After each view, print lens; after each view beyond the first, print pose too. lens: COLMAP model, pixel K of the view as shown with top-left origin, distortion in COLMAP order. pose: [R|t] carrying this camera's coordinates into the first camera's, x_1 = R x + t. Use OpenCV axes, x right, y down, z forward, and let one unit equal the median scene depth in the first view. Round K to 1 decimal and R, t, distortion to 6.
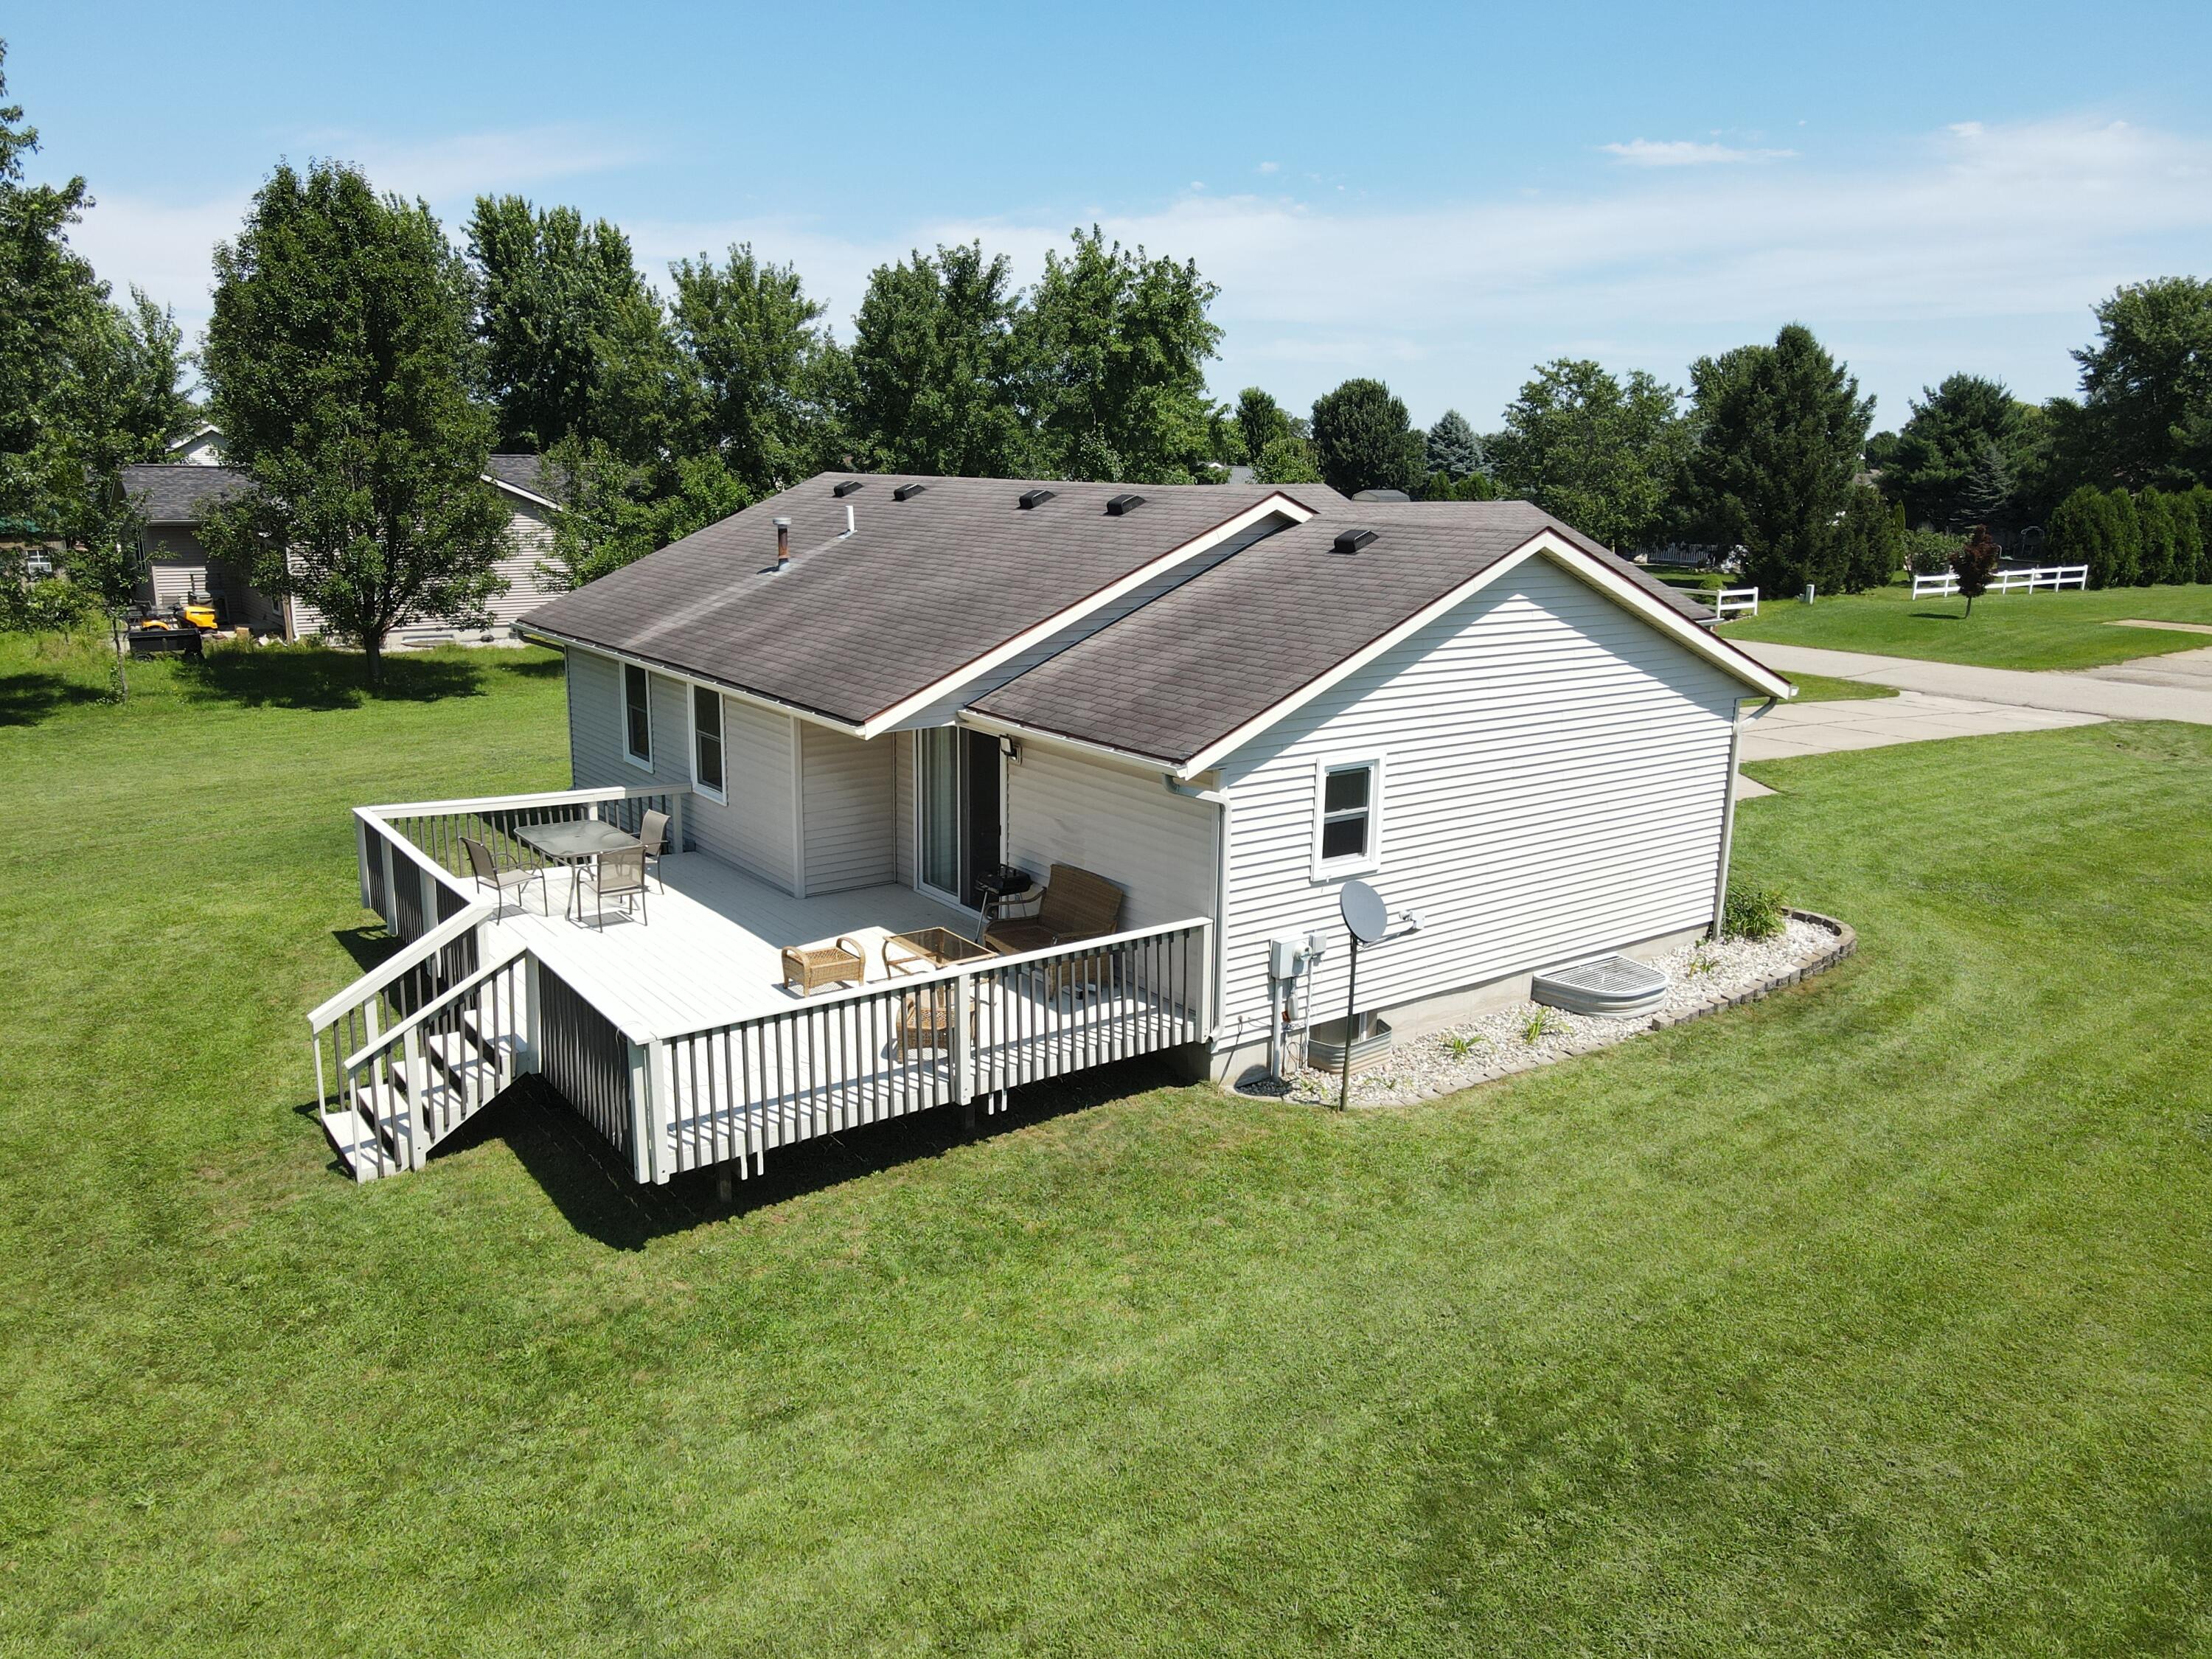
lens RADIAL K [[1606.0, 0, 1124.2], [0, 1606.0, 853.4], [0, 0, 1]] dist [0.016433, -0.005349]
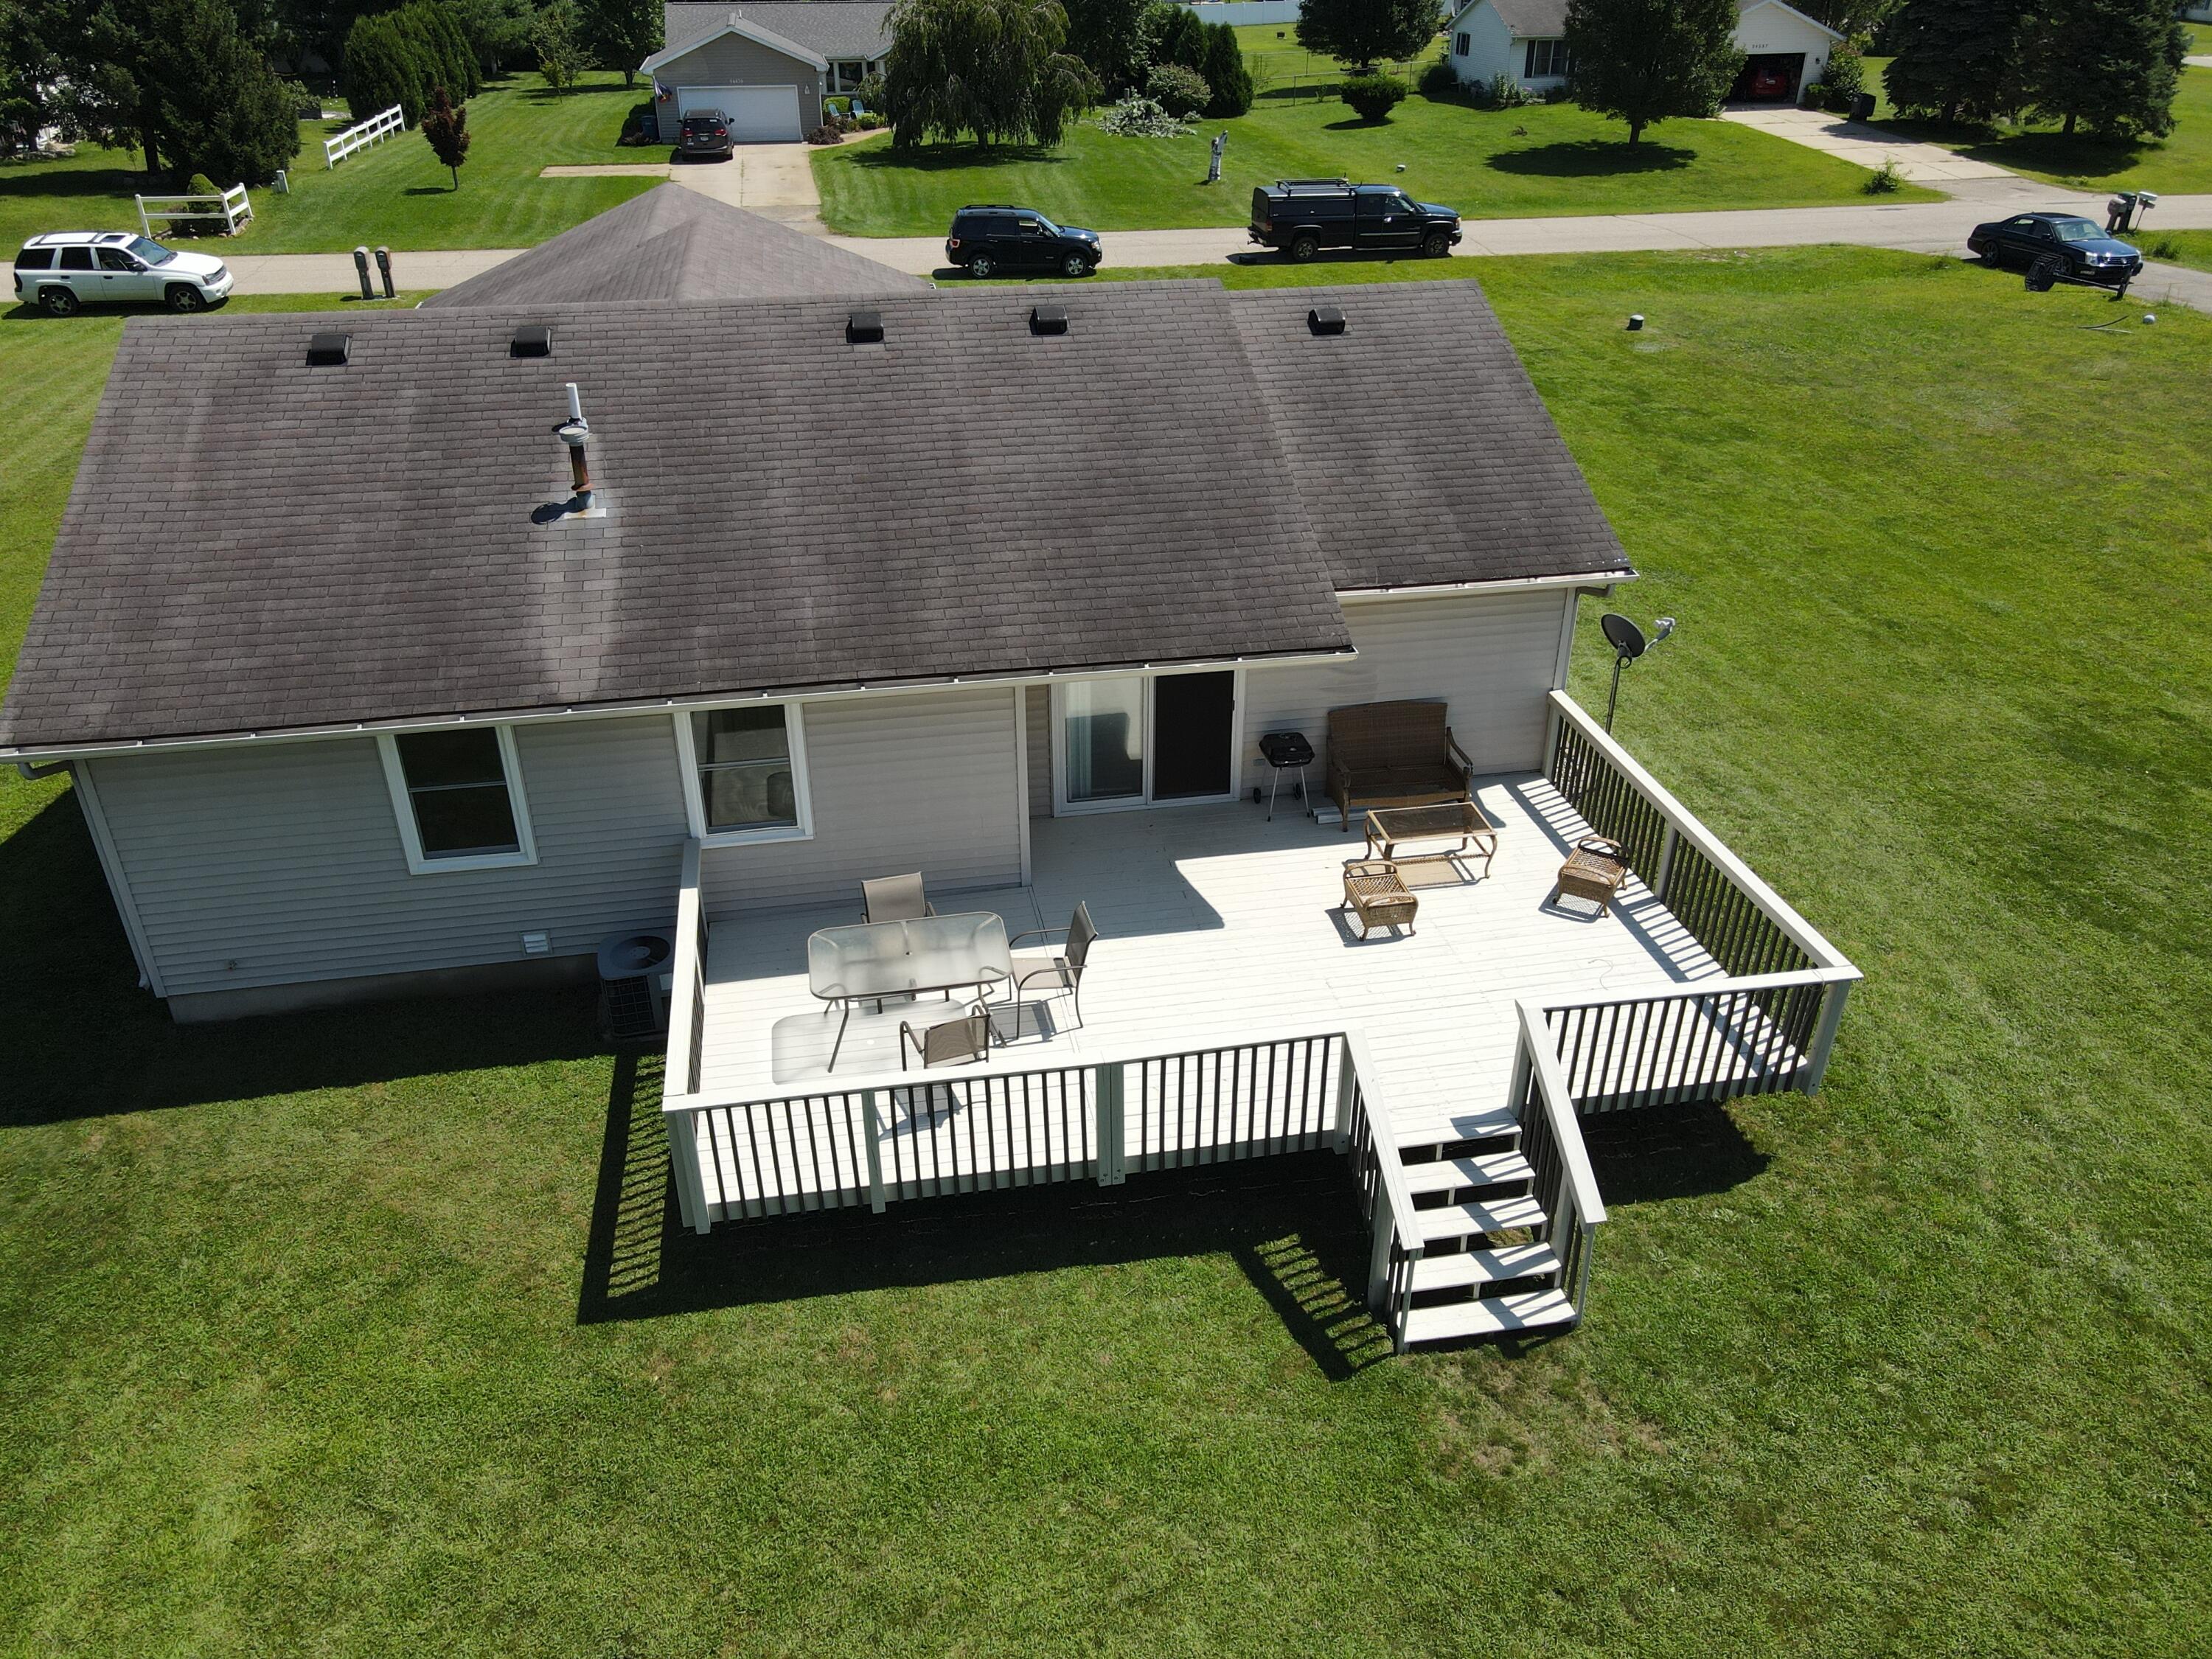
lens RADIAL K [[1606.0, 0, 1085.7], [0, 1606.0, 821.7], [0, 0, 1]] dist [0.016433, -0.005349]
pose [[0.440826, -0.450579, 0.776306, -0.747093], [0.225465, 0.892731, 0.390123, -0.290554], [-0.868814, 0.003053, 0.495129, 0.514546]]
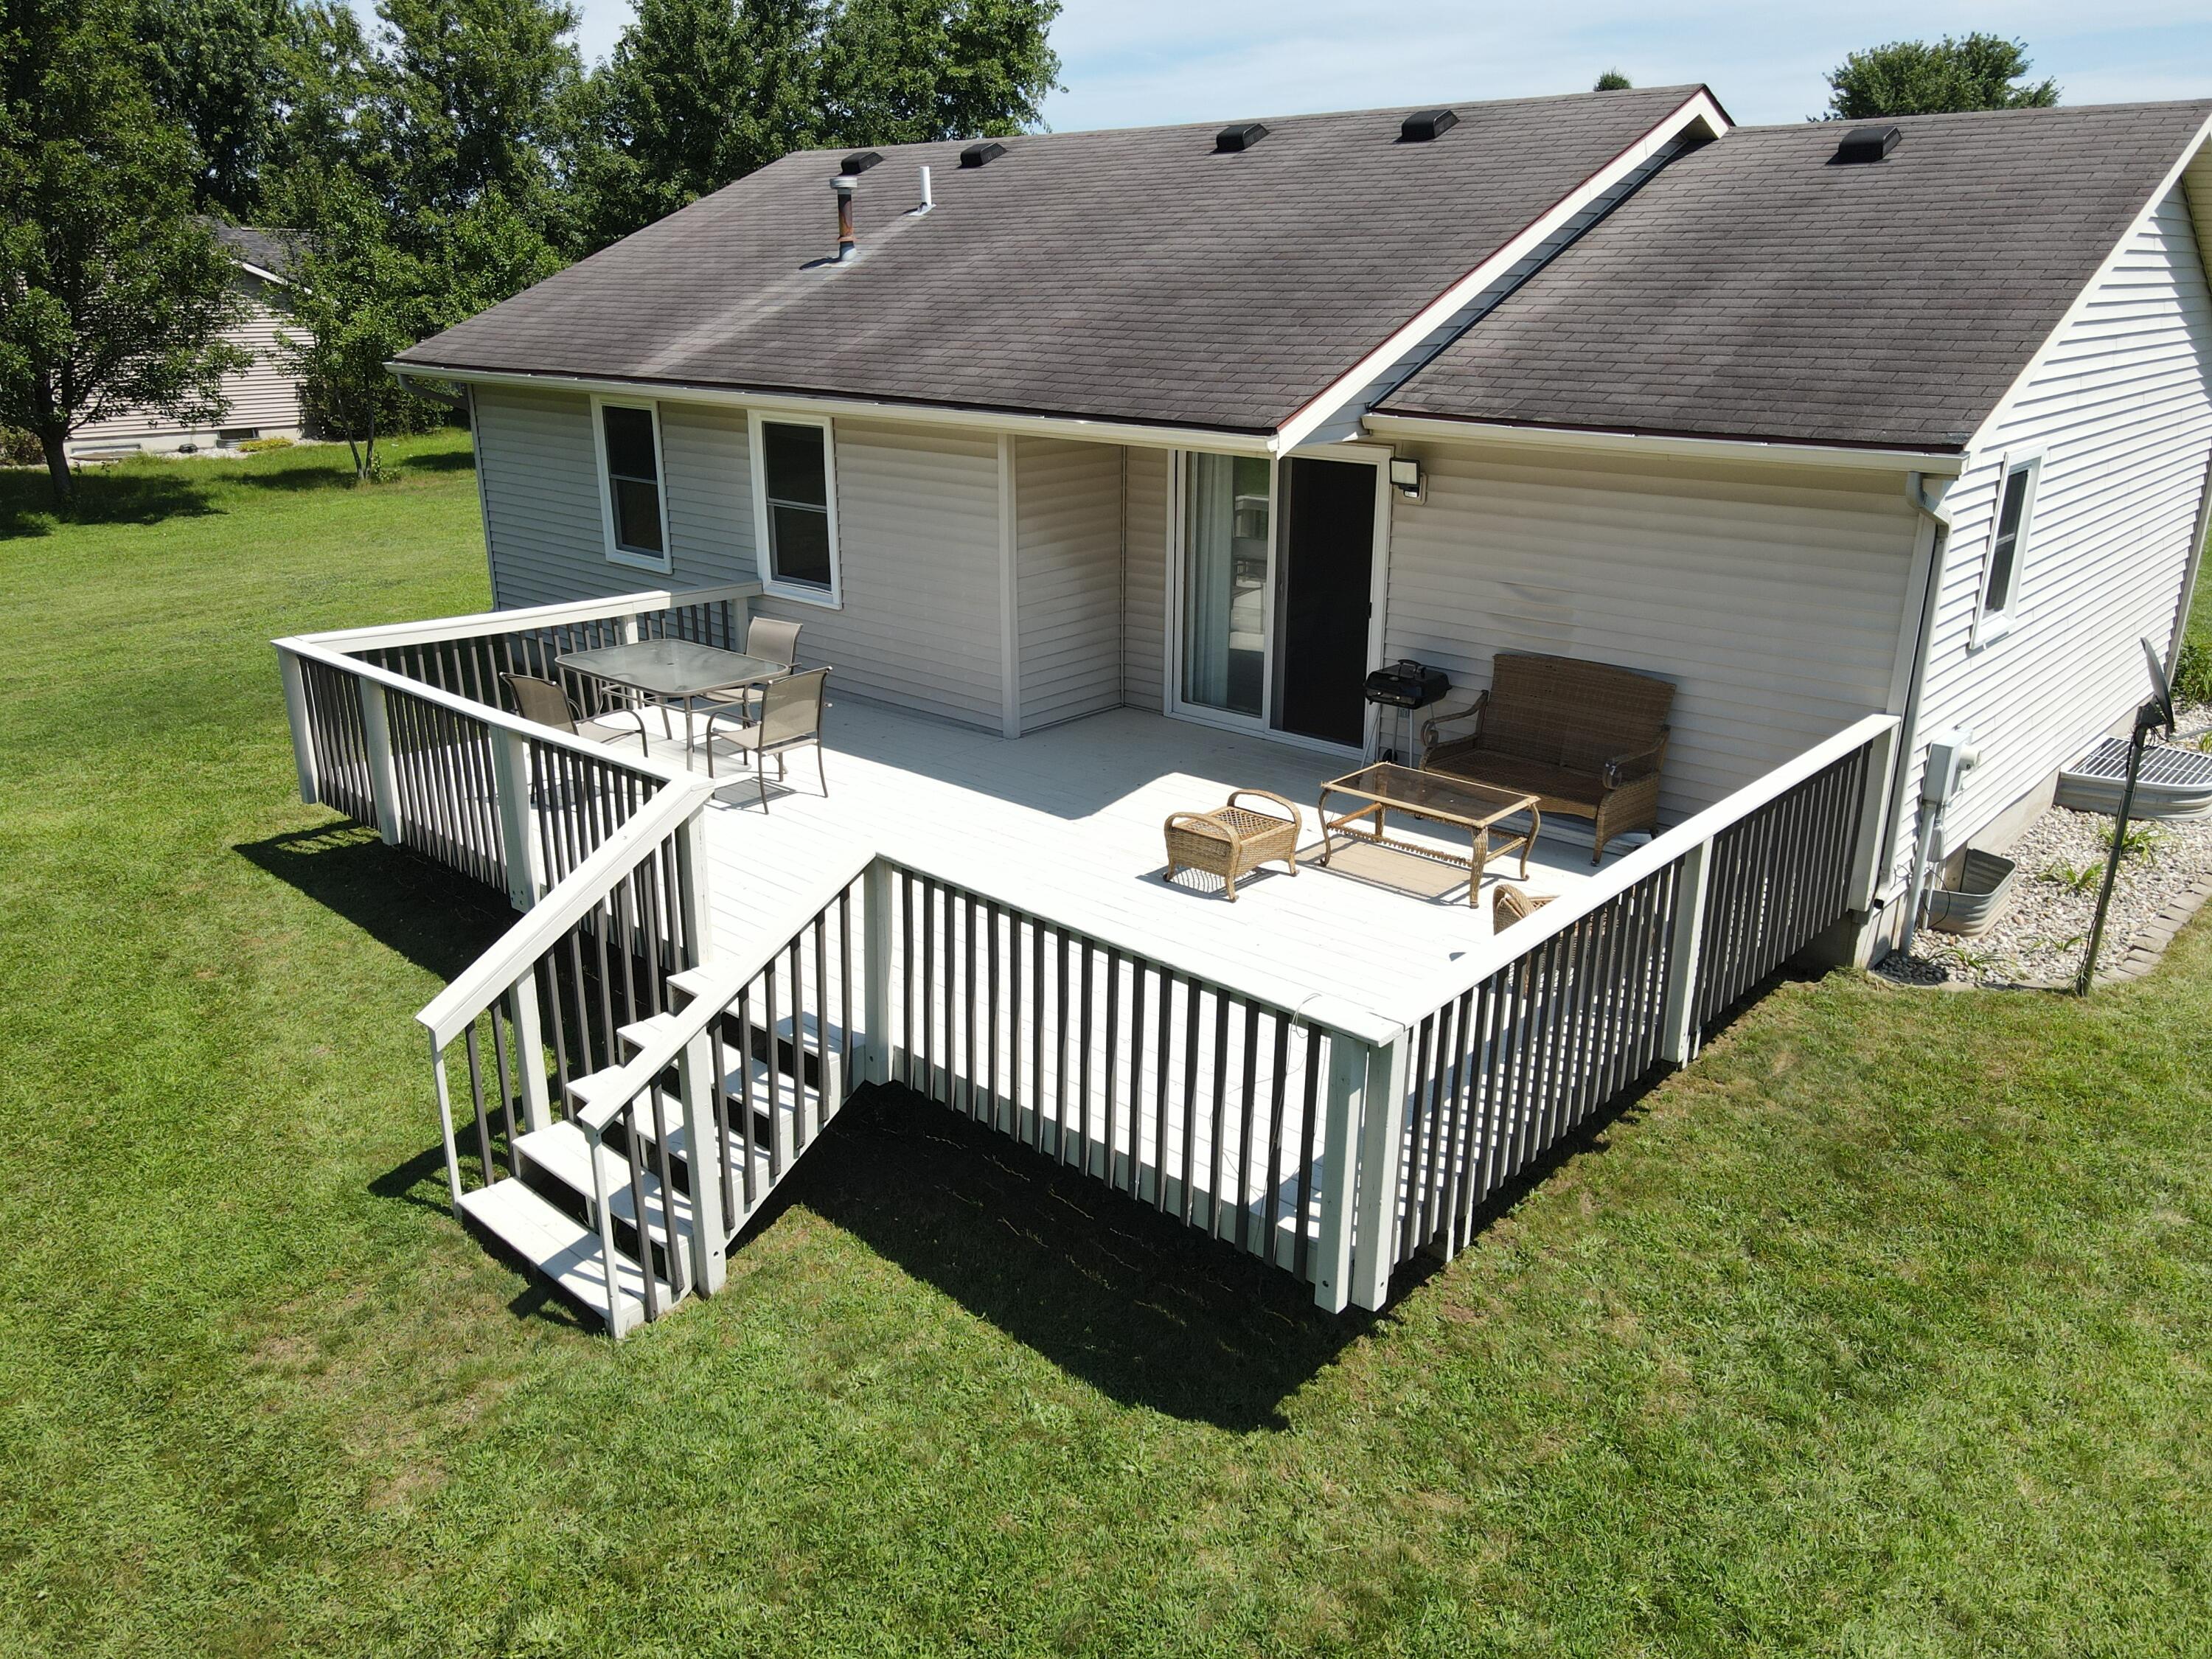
lens RADIAL K [[1606.0, 0, 1112.1], [0, 1606.0, 822.5], [0, 0, 1]] dist [0.016433, -0.005349]
pose [[0.980097, -0.079323, 0.181983, -0.258873], [0.062984, 0.993590, 0.093876, 0.002720], [-0.188263, -0.080546, 0.978810, 0.313279]]
